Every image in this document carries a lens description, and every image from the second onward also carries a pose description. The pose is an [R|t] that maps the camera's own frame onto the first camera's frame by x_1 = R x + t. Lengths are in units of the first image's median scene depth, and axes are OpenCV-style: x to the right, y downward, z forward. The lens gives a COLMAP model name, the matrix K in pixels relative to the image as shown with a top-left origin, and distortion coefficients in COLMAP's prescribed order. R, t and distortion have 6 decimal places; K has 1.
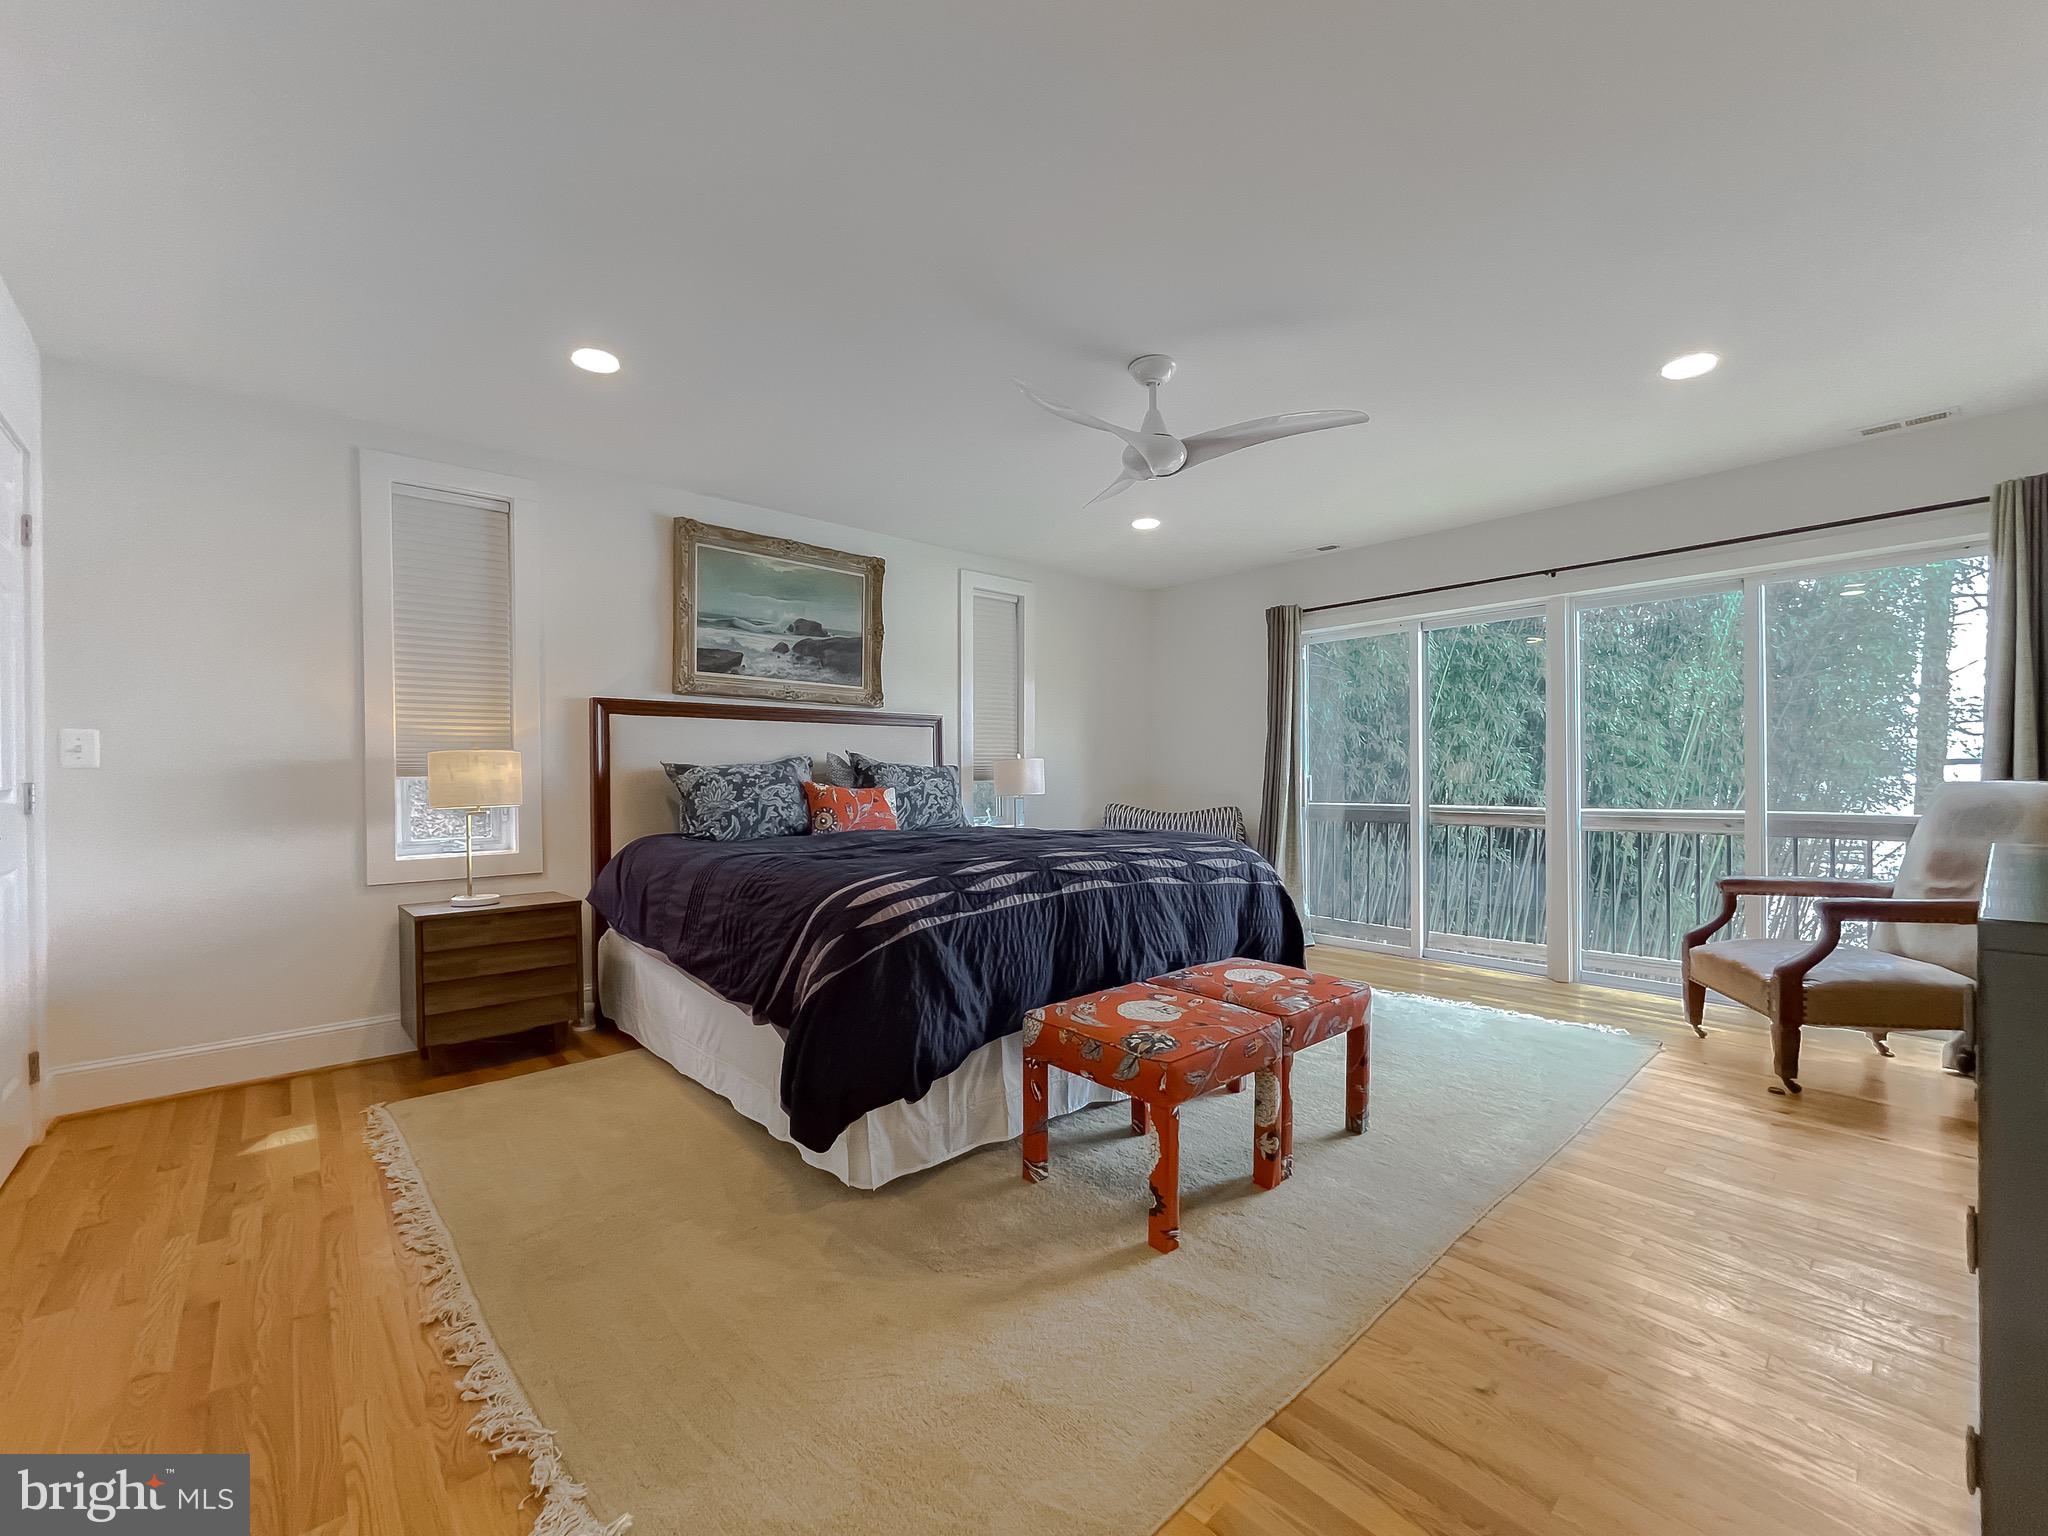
lens RADIAL K [[843.3, 0, 1018.6], [0, 843.3, 776.6], [0, 0, 1]] dist [0.002819, 0.000689]
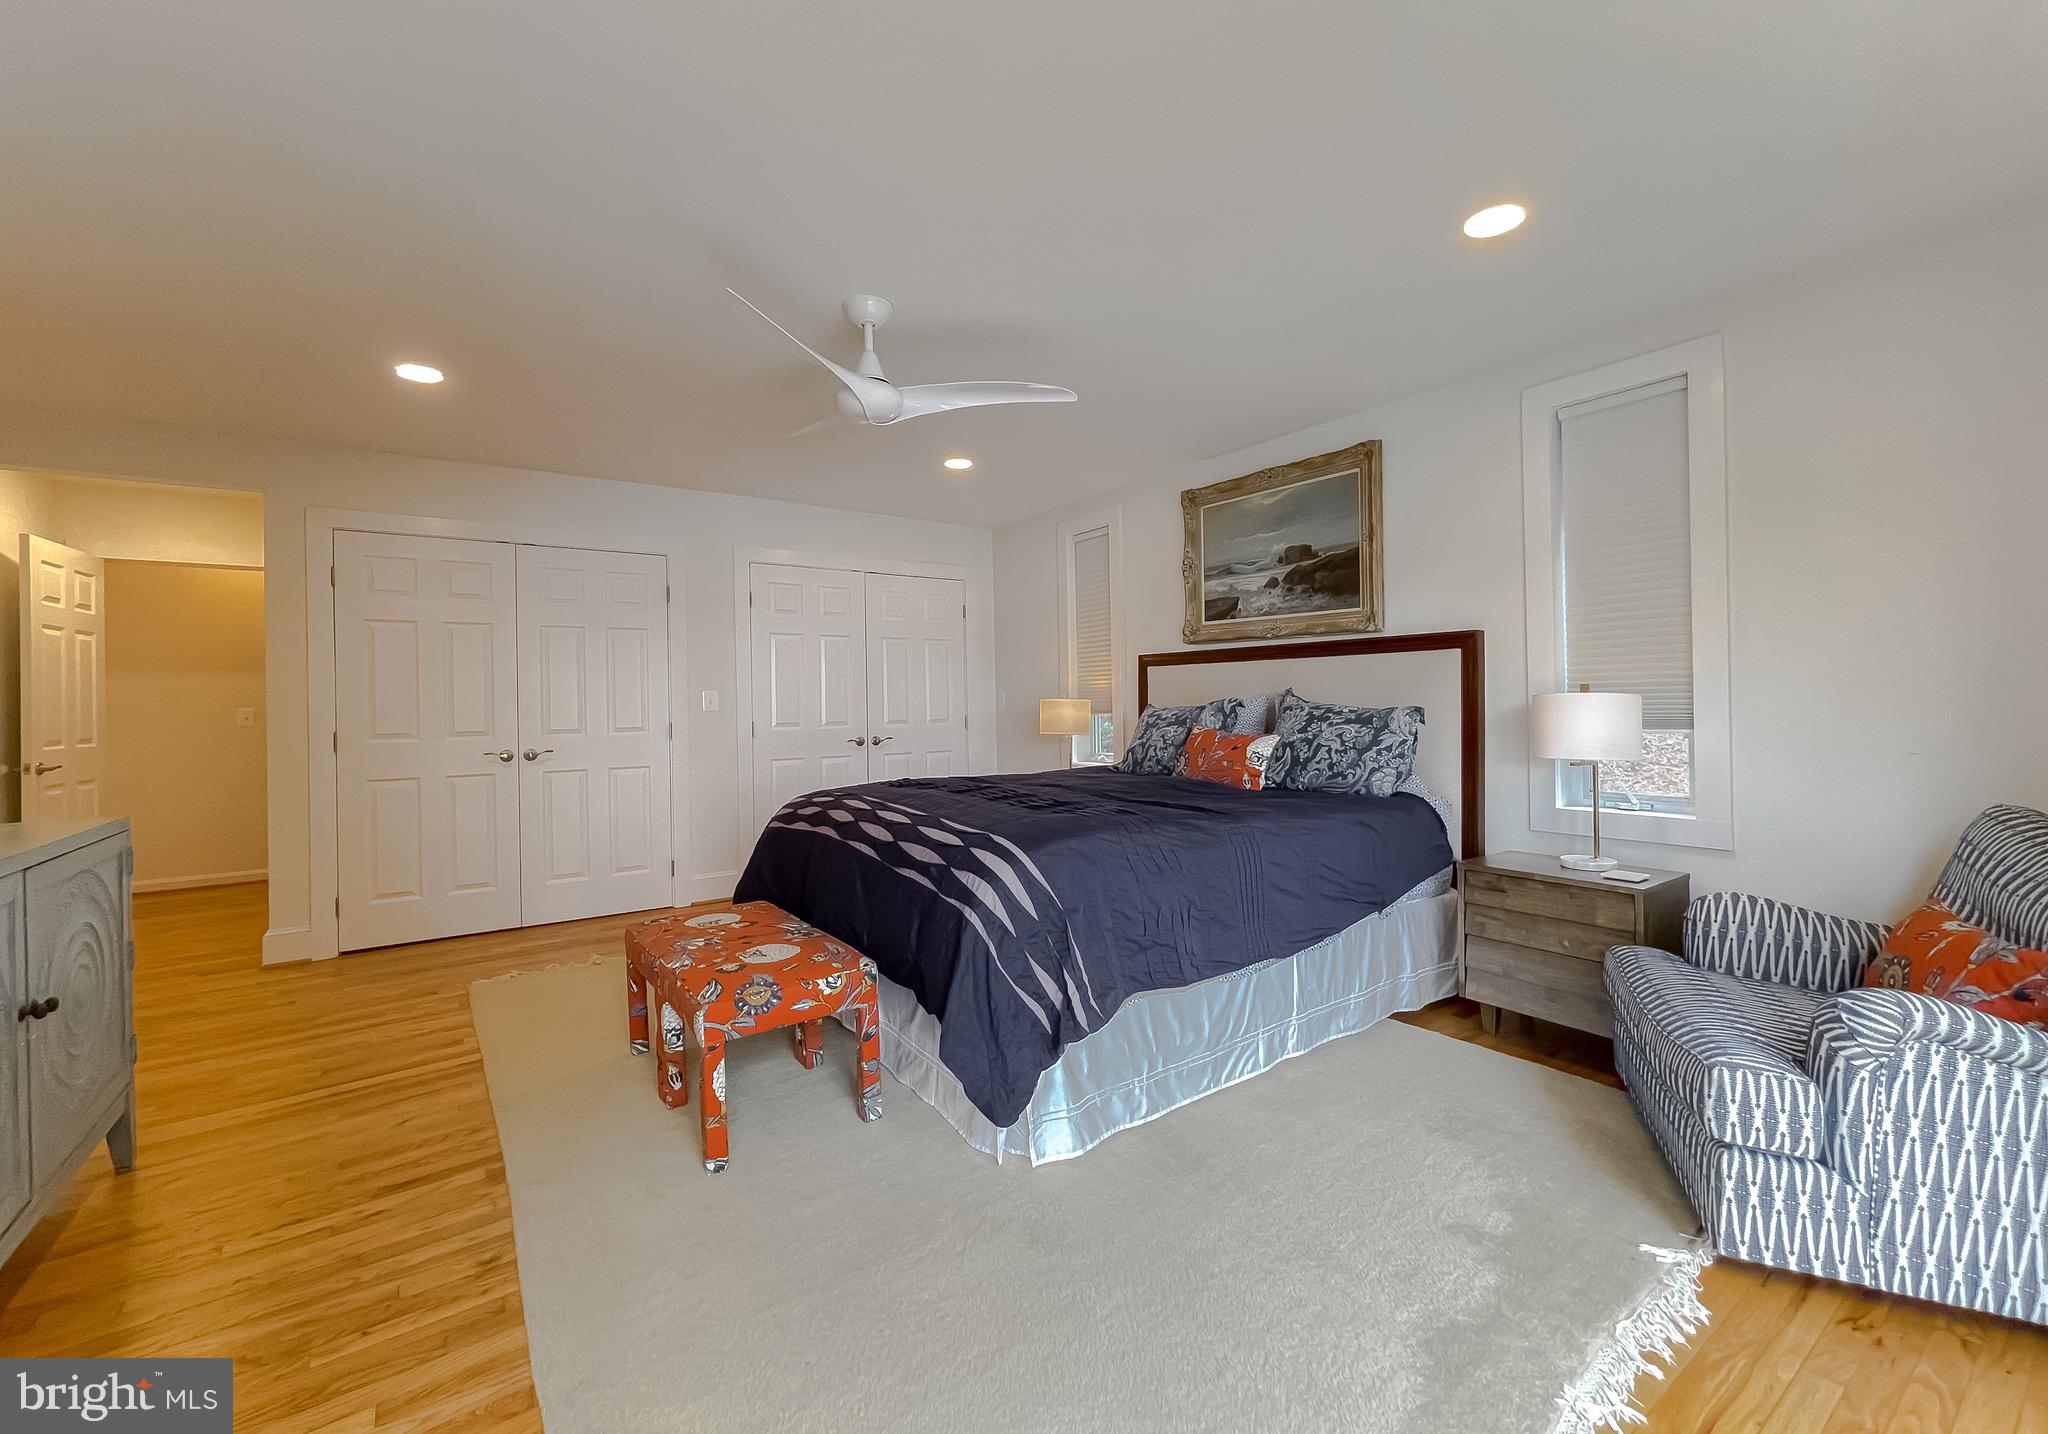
lens RADIAL K [[834.0, 0, 1020.8], [0, 834.0, 702.6], [0, 0, 1]] dist [0.000074, -0.000016]
pose [[-0.102638, 0.015624, -0.994596, 0.698129], [0.020876, 0.999690, 0.013550, -0.035254], [0.994500, -0.019373, -0.102933, 0.815272]]
